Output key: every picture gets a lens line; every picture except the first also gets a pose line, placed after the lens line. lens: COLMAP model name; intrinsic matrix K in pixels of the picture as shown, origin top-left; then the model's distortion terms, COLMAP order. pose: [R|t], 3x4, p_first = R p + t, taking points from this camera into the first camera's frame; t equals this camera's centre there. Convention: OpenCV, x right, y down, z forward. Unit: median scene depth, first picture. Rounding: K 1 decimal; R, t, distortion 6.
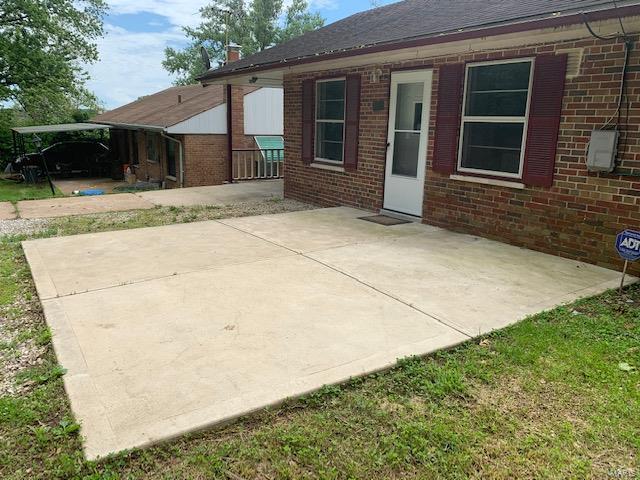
lens RADIAL K [[483.4, 0, 320.2], [0, 483.4, 243.6], [0, 0, 1]] dist [0.009062, -0.043911]
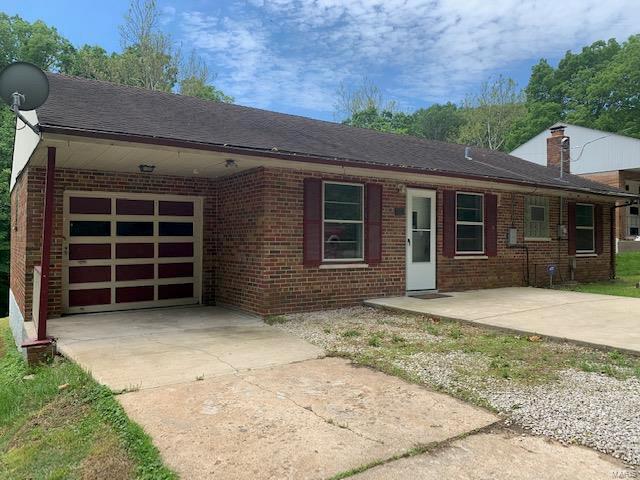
lens RADIAL K [[483.4, 0, 319.4], [0, 483.4, 234.6], [0, 0, 1]] dist [0.009062, -0.043911]
pose [[0.038054, -0.019773, 0.999080, -1.187681], [0.229881, 0.973162, 0.010504, -0.293628], [-0.972474, 0.229270, 0.041578, 1.194948]]
